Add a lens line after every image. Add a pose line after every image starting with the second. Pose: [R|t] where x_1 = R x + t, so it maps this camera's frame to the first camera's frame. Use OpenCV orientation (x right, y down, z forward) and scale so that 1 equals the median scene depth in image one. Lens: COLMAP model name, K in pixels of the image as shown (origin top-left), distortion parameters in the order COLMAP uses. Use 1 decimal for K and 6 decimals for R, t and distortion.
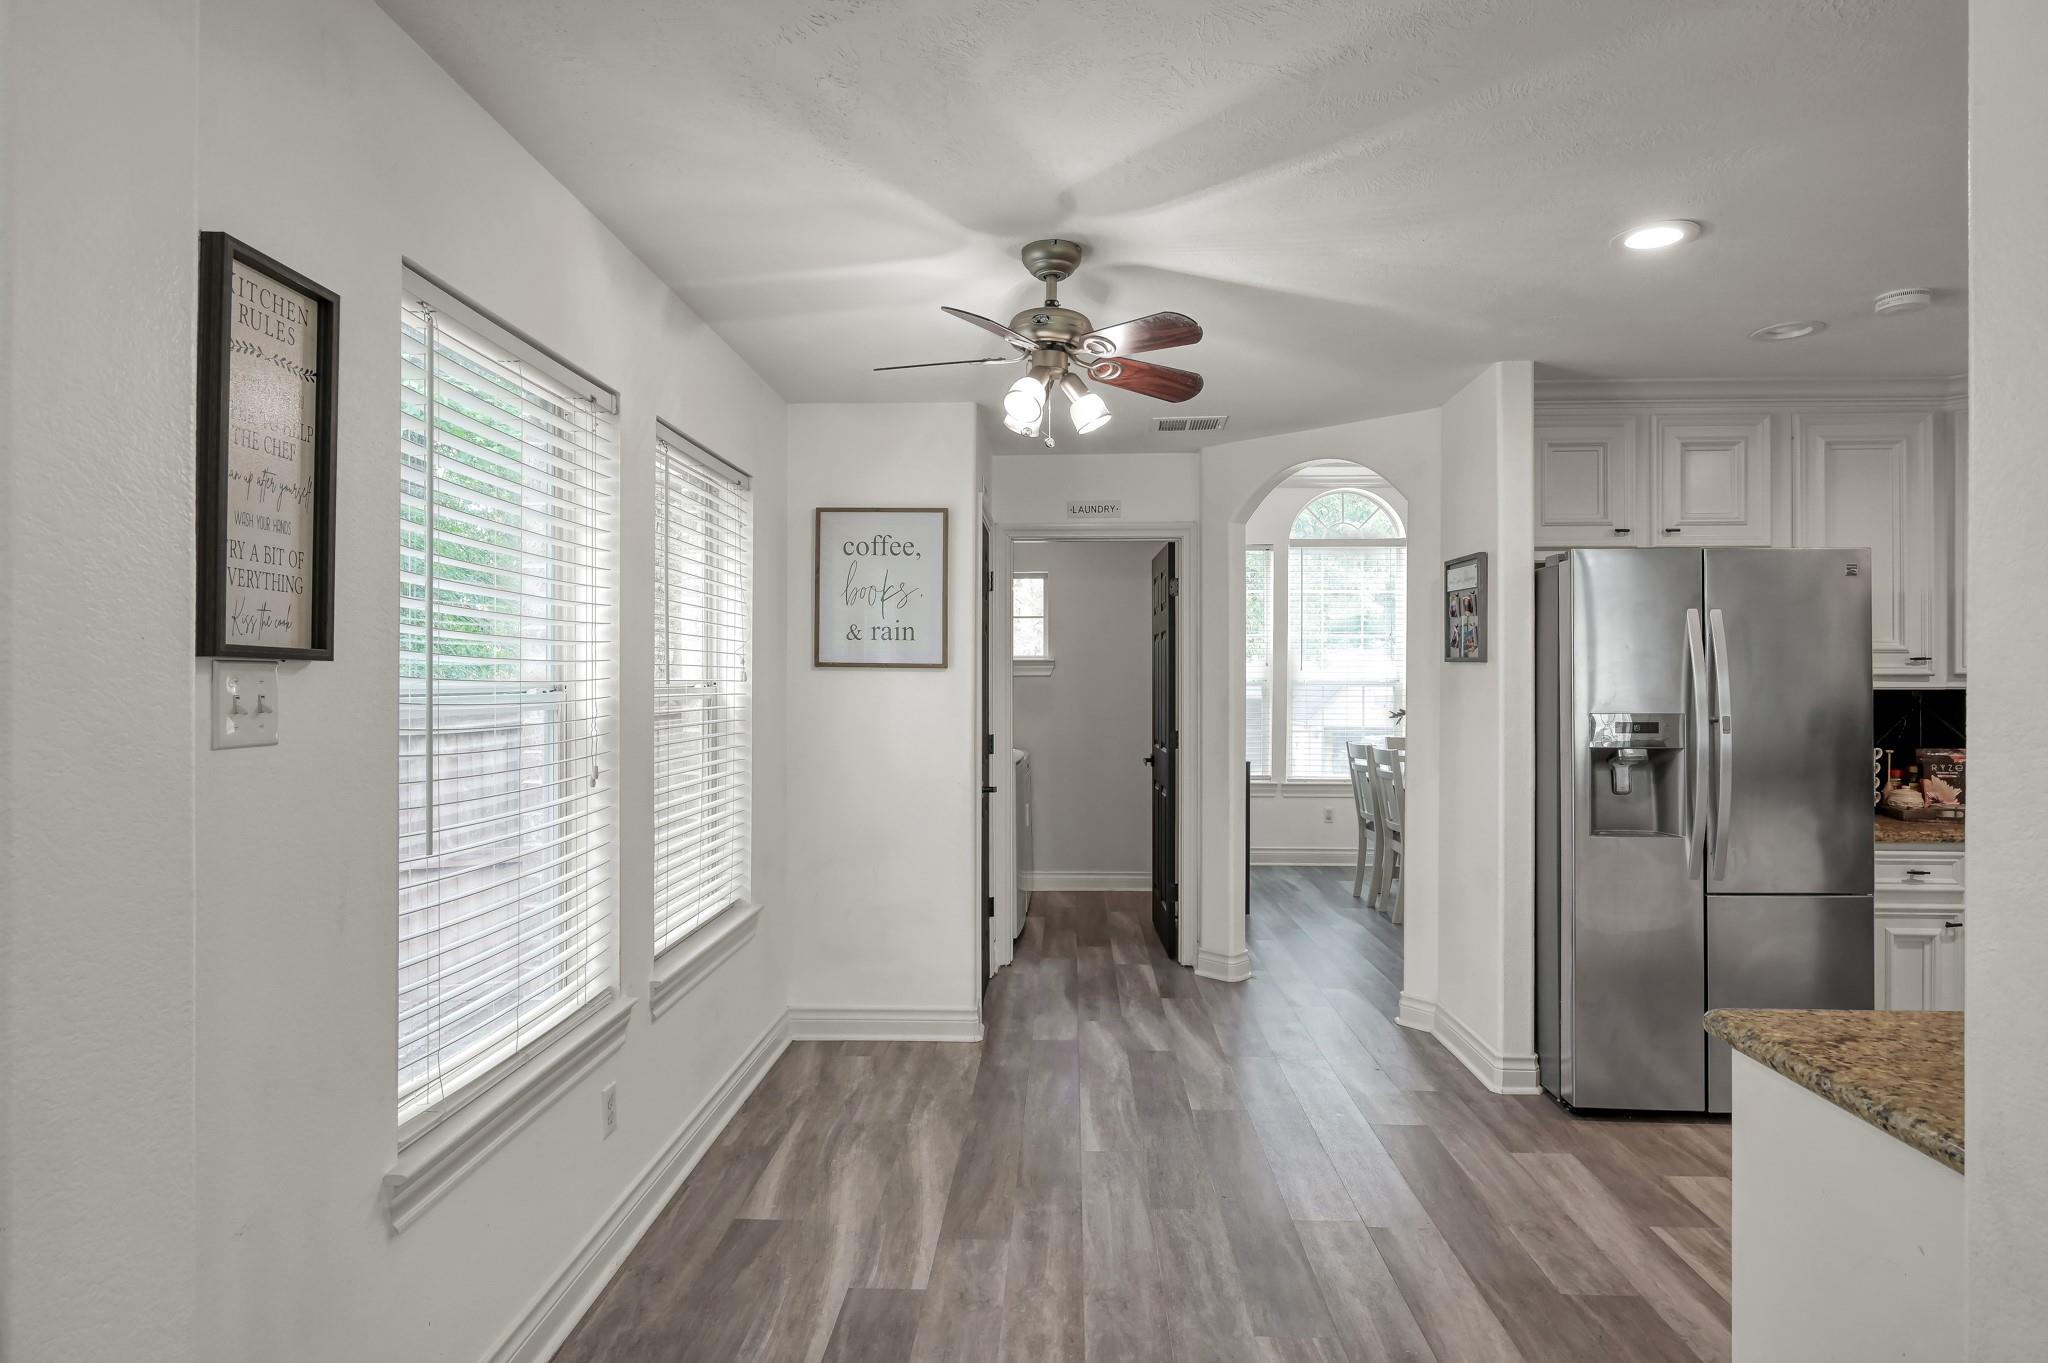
lens RADIAL K [[1111.9, 0, 1023.3], [0, 1111.9, 679.6], [0, 0, 1]] dist [-0.004066, -0.001403]
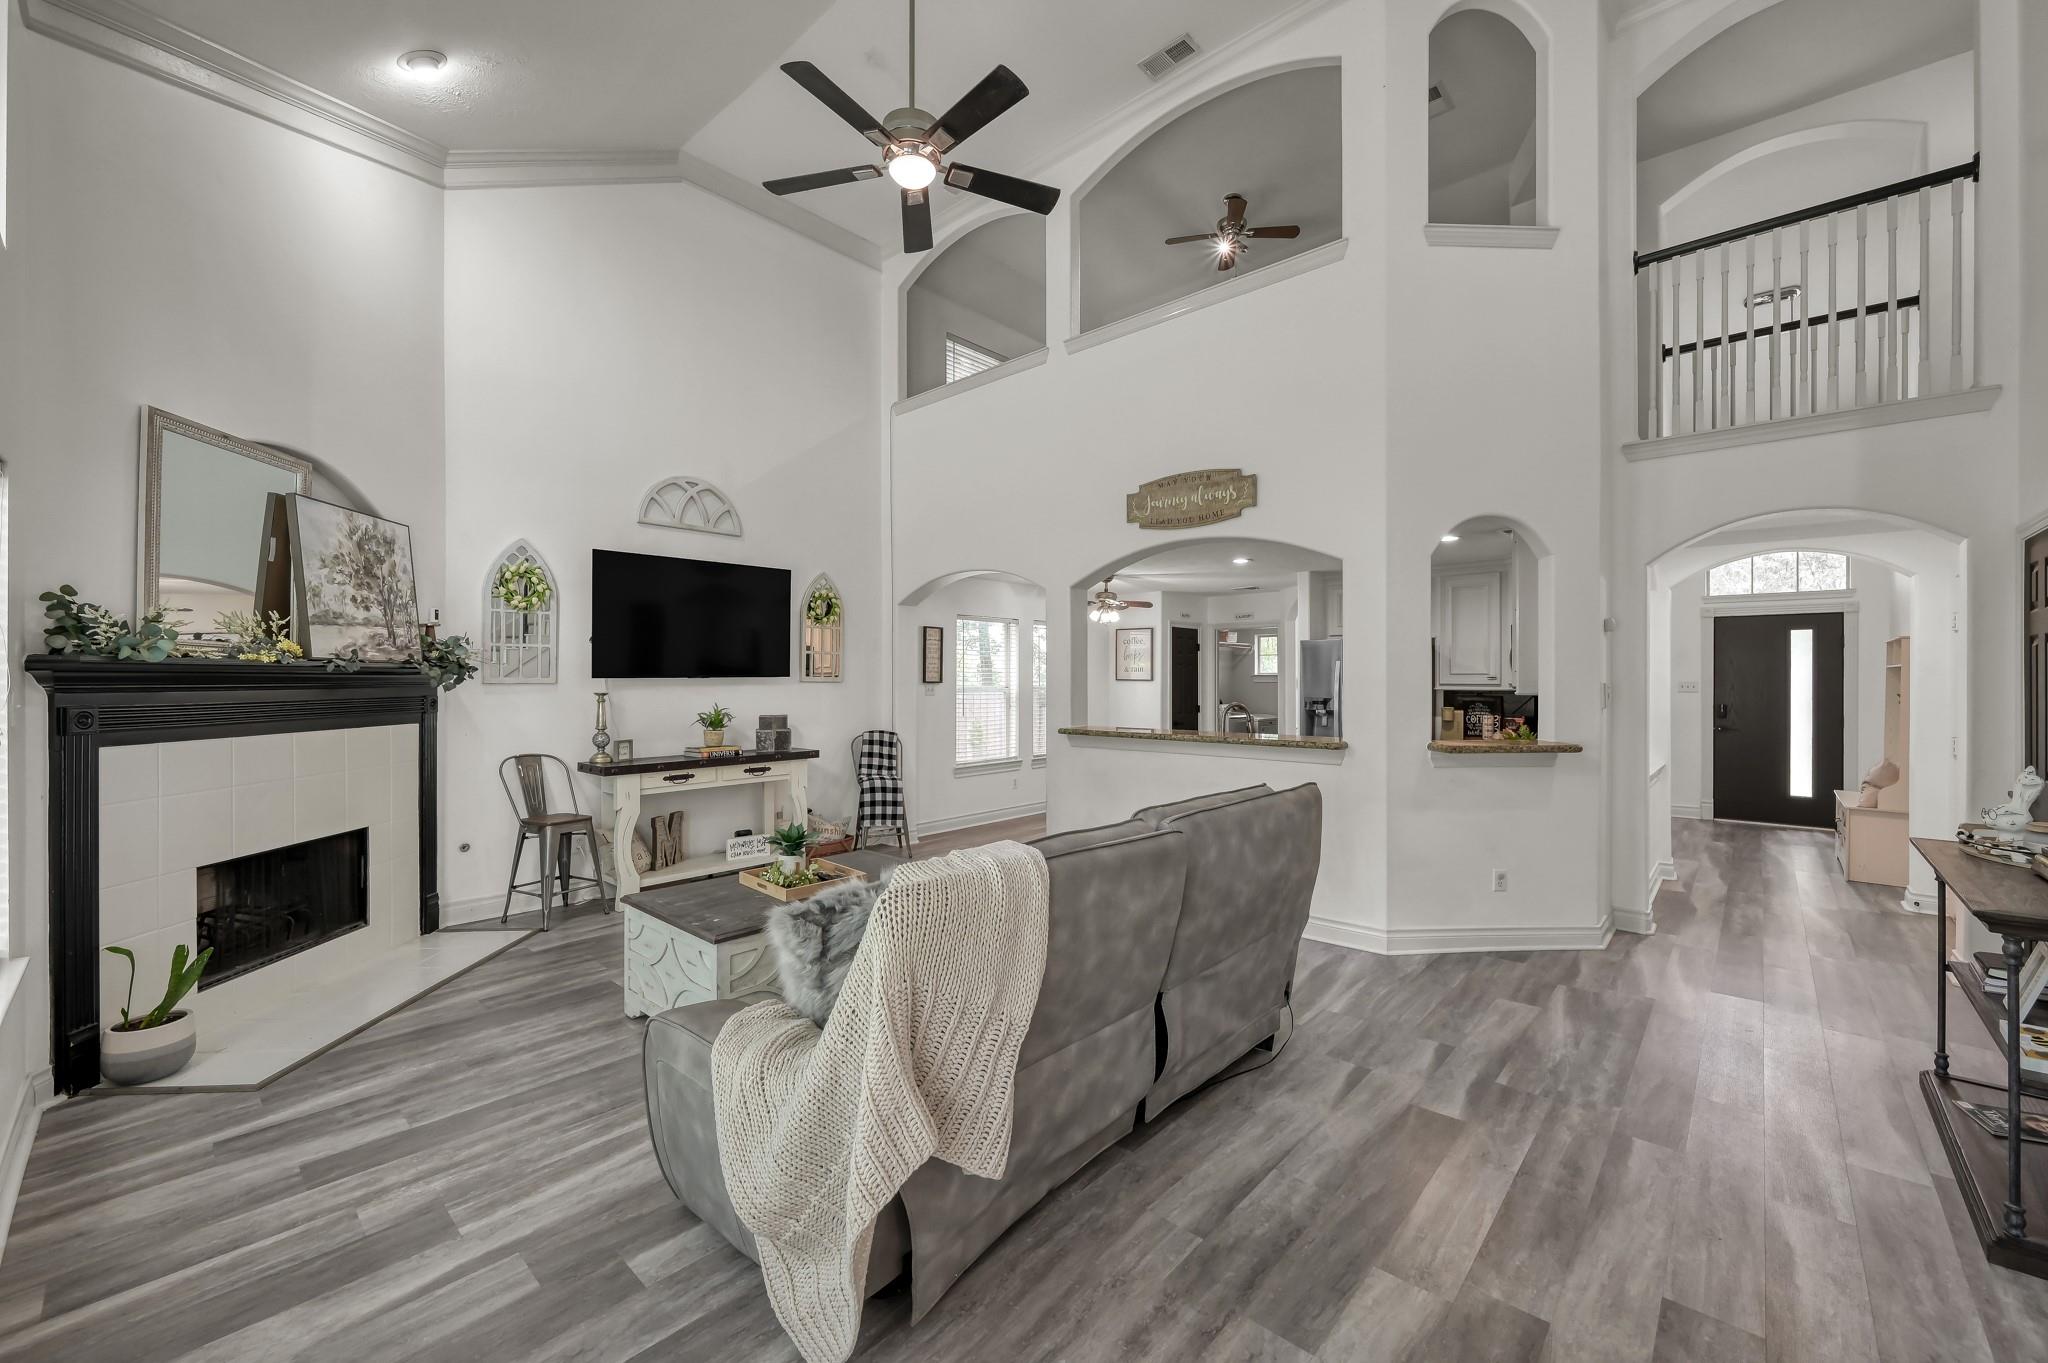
lens RADIAL K [[808.2, 0, 1028.1], [0, 808.2, 668.2], [0, 0, 1]] dist [-0.002660, 0.001771]
pose [[0.765804, -0.011415, -0.642972, 1.238701], [0.001370, 0.999869, -0.016119, -0.011982], [0.643072, 0.011463, 0.765720, -1.018816]]
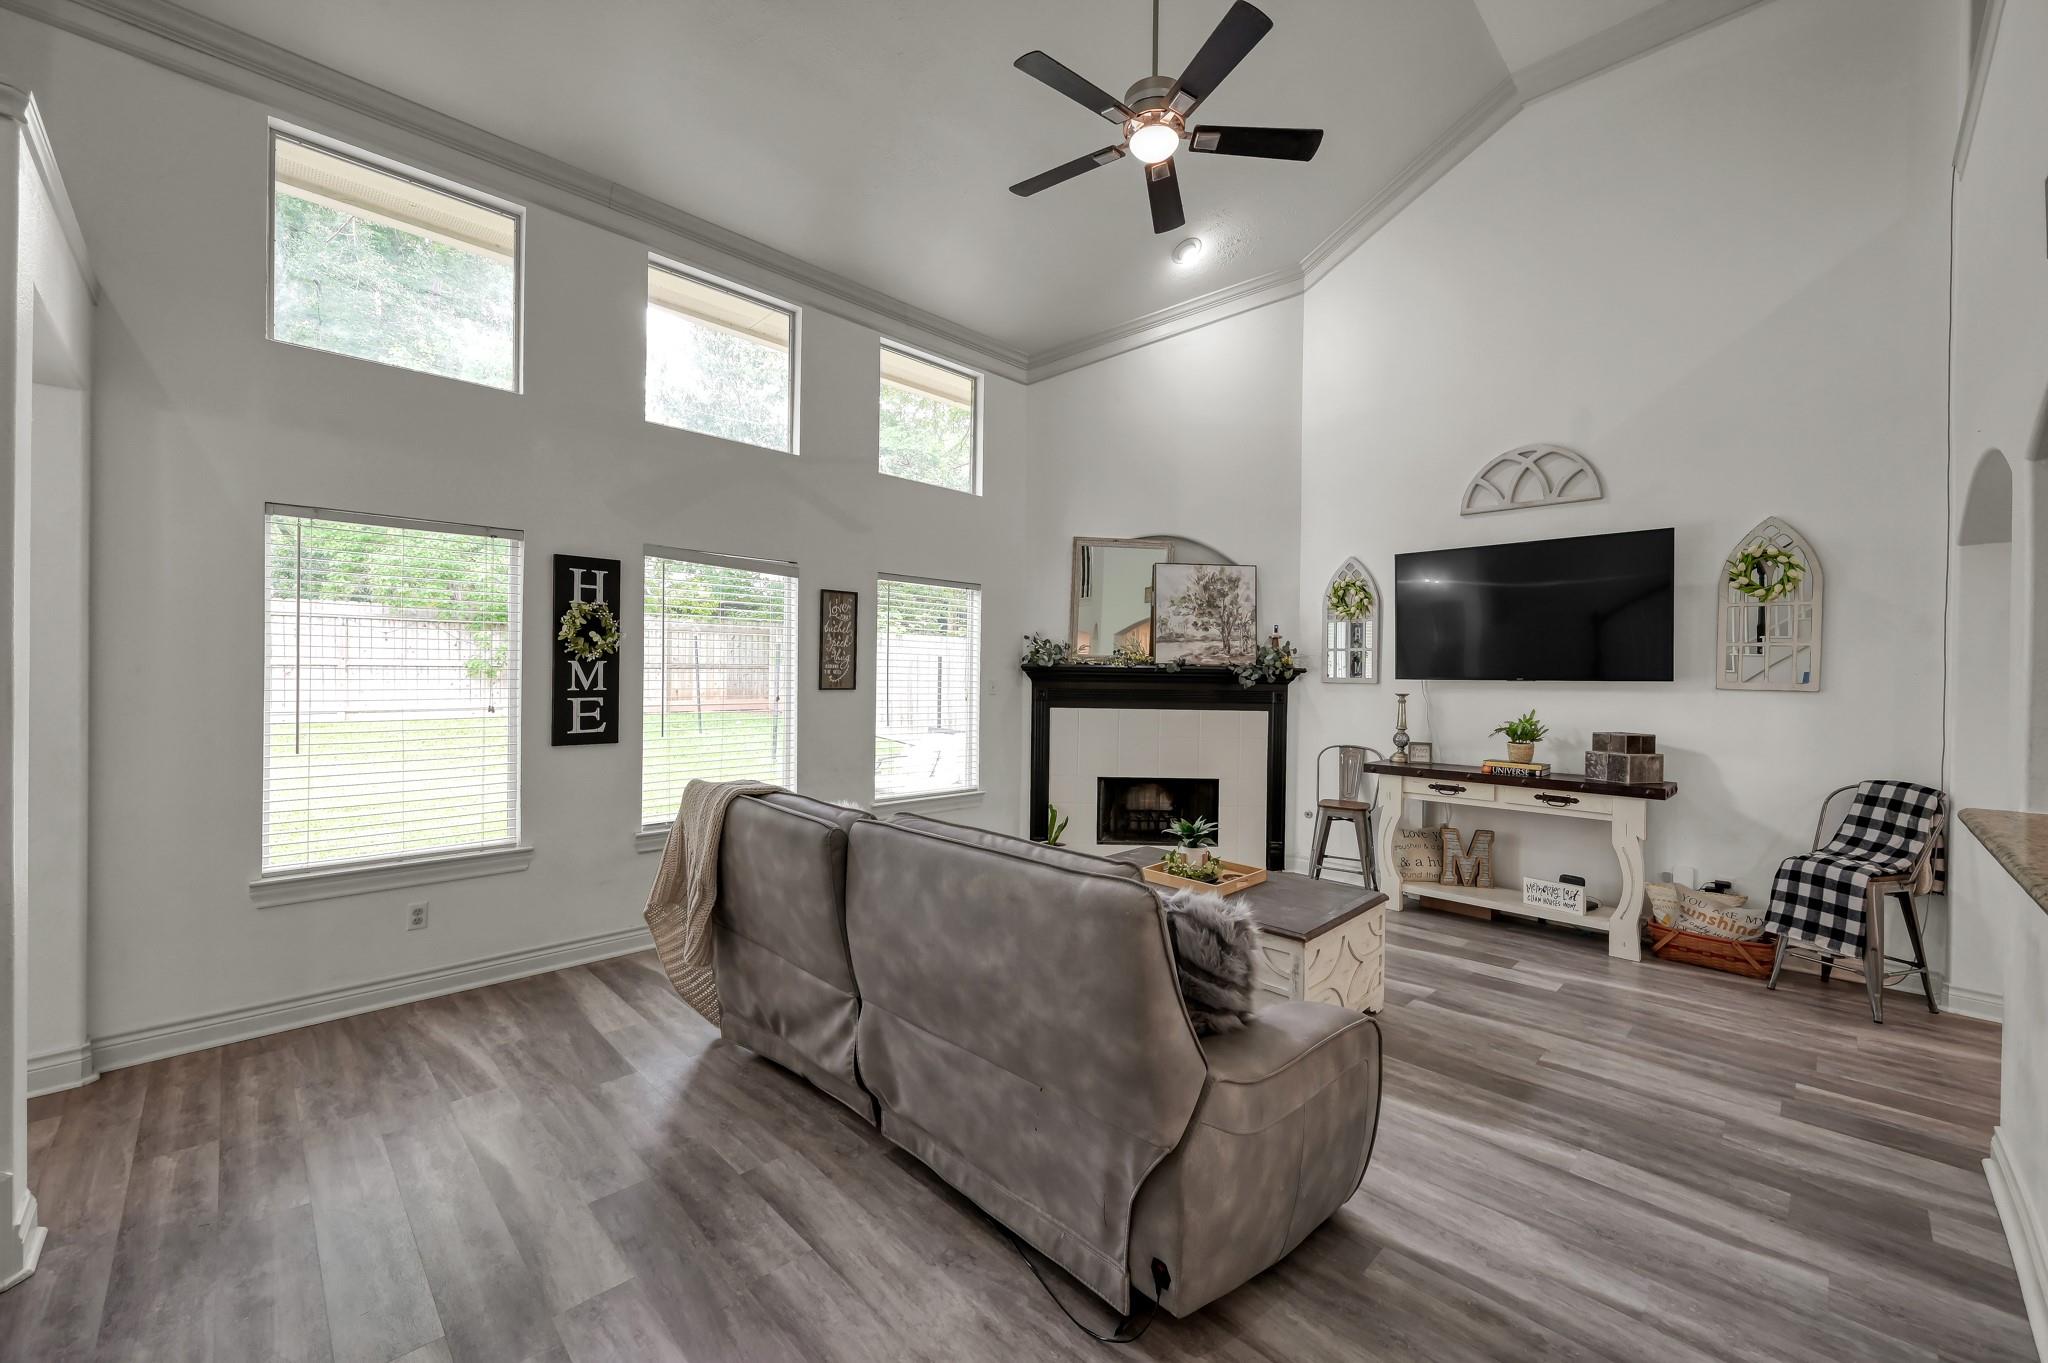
lens RADIAL K [[808.2, 0, 1017.7], [0, 808.2, 670.2], [0, 0, 1]] dist [-0.002660, 0.001771]
pose [[-0.687294, -0.015300, -0.726219, 1.279892], [-0.017270, 0.999840, -0.004720, -0.016123], [0.726174, 0.009298, -0.687448, 0.090522]]
